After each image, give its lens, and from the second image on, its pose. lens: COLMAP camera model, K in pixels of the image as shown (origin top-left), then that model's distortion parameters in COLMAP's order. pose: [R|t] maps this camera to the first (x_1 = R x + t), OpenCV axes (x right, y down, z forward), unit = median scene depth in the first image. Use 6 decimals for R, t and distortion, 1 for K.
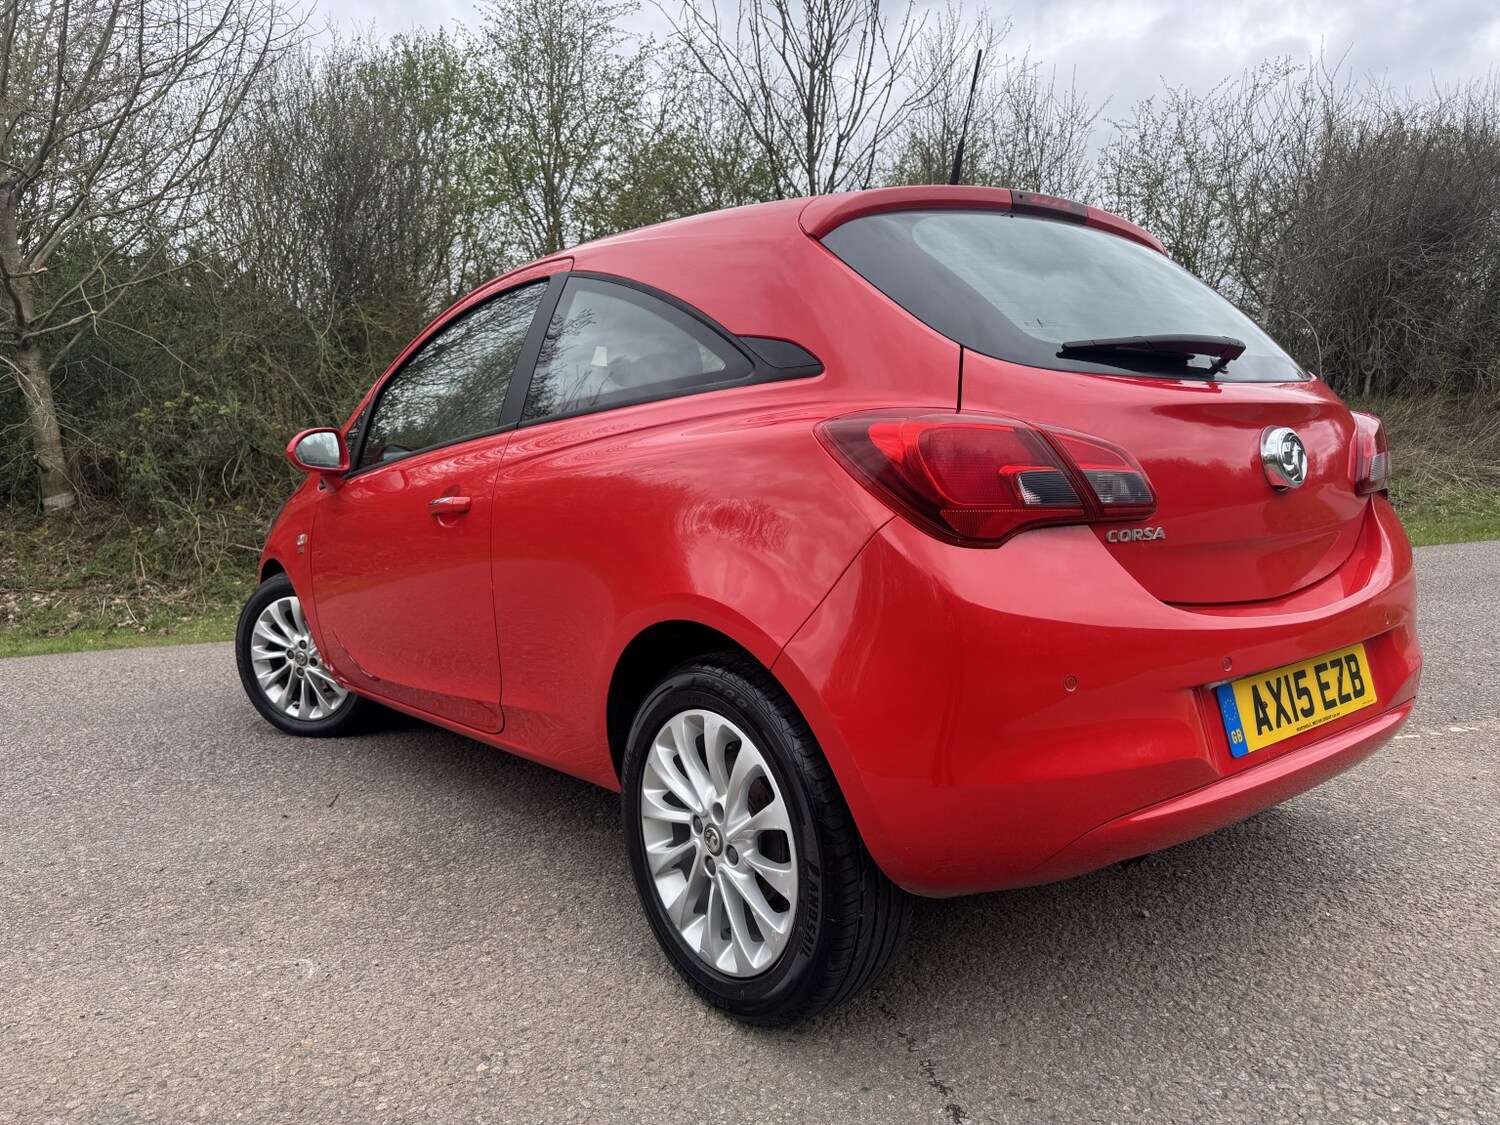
lens RADIAL K [[1063.7, 0, 750.0], [0, 1063.7, 562.5], [0, 0, 1]] dist [0.006678, -0.007084]
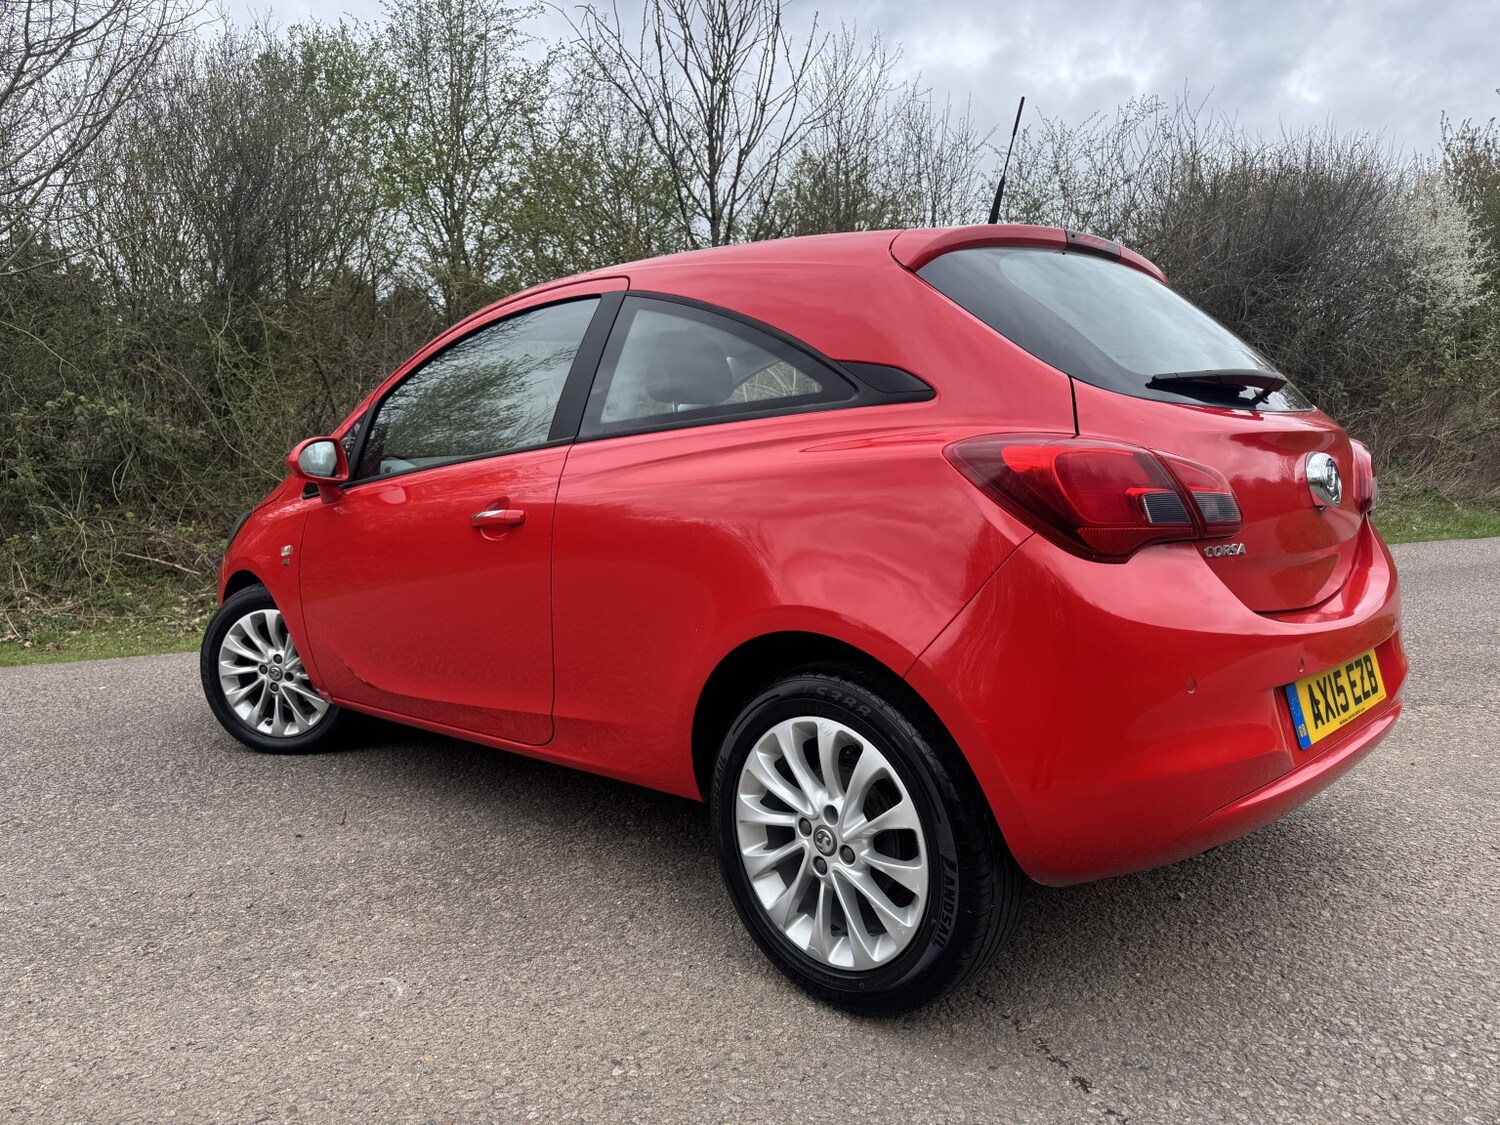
lens RADIAL K [[1060.8, 0, 756.8], [0, 1060.8, 560.6], [0, 0, 1]] dist [0.005870, -0.006410]
pose [[0.991776, -0.002039, 0.127970, -0.212302], [0.003041, 0.999966, -0.007639, -0.006780], [-0.127950, 0.007965, 0.991749, -0.026523]]
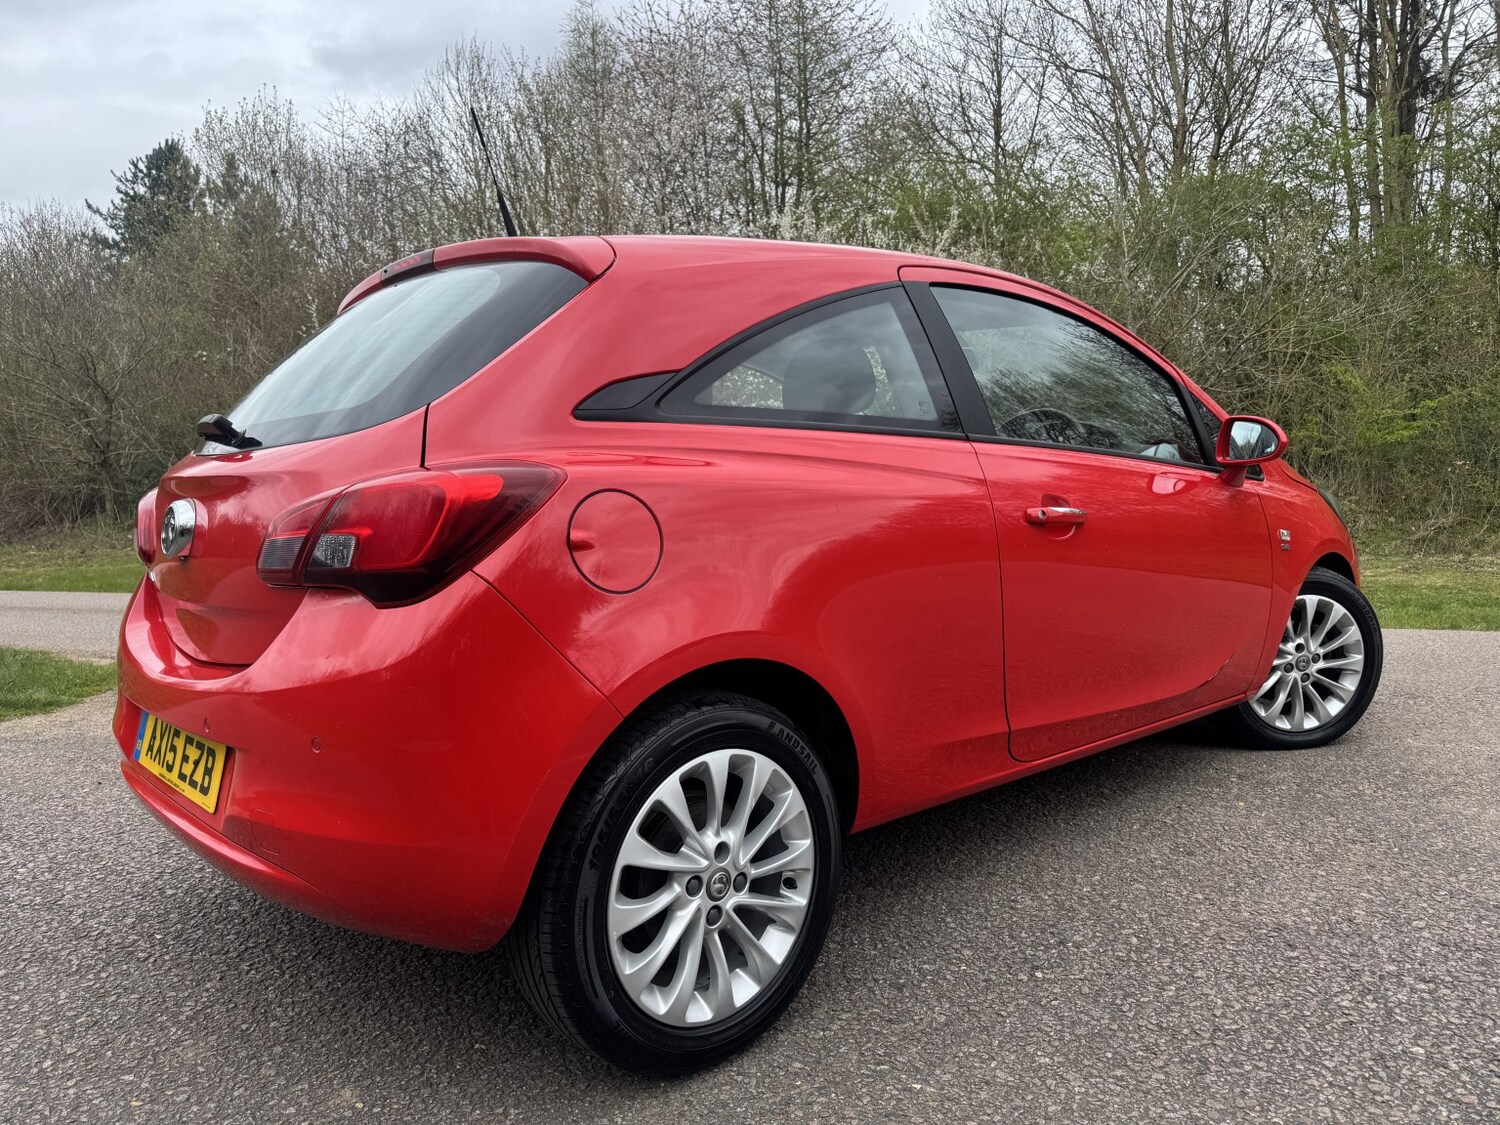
lens RADIAL K [[1067.1, 0, 750.0], [0, 1067.1, 562.5], [0, 0, 1]] dist [0.000168, -0.001795]
pose [[0.065845, 0.109883, -0.991761, 1.473923], [-0.066404, 0.992197, 0.105523, -0.199665], [0.995618, 0.058909, 0.072627, 1.368367]]
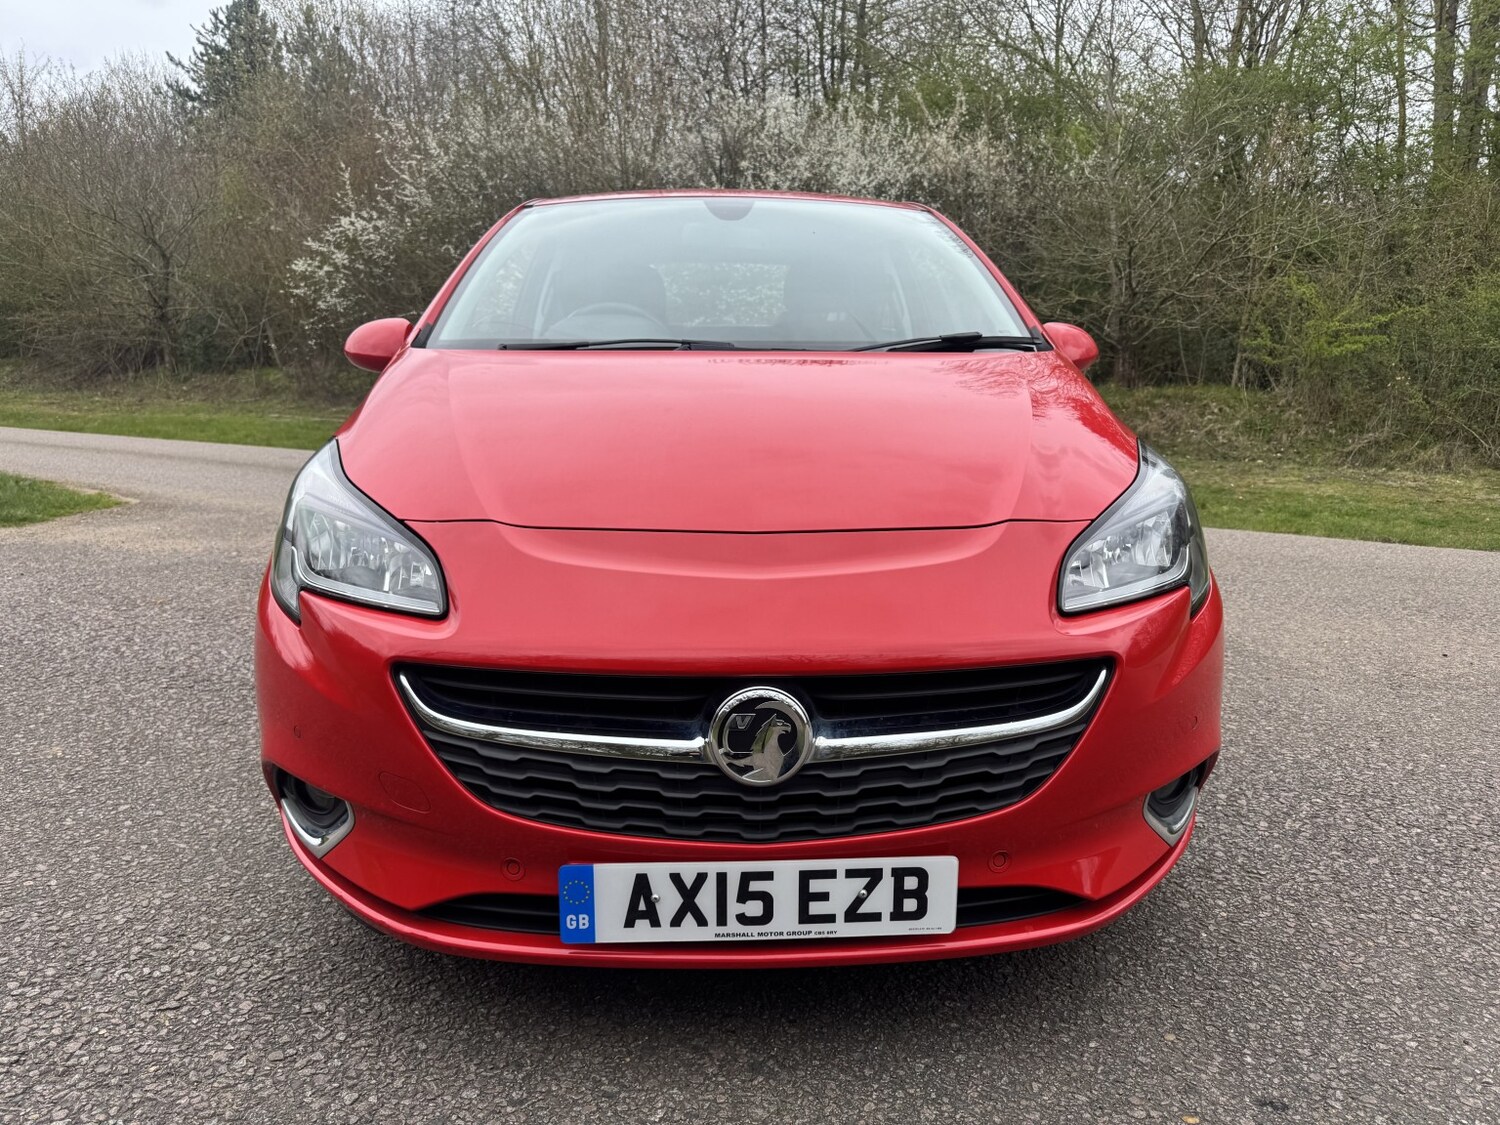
lens RADIAL K [[1064.5, 0, 753.9], [0, 1064.5, 567.5], [0, 0, 1]] dist [0.000075, -0.000306]
pose [[-0.012475, 0.224450, -0.974406, 1.899032], [-0.110909, 0.968158, 0.224431, -0.282959], [0.993752, 0.110870, 0.012816, 1.973544]]
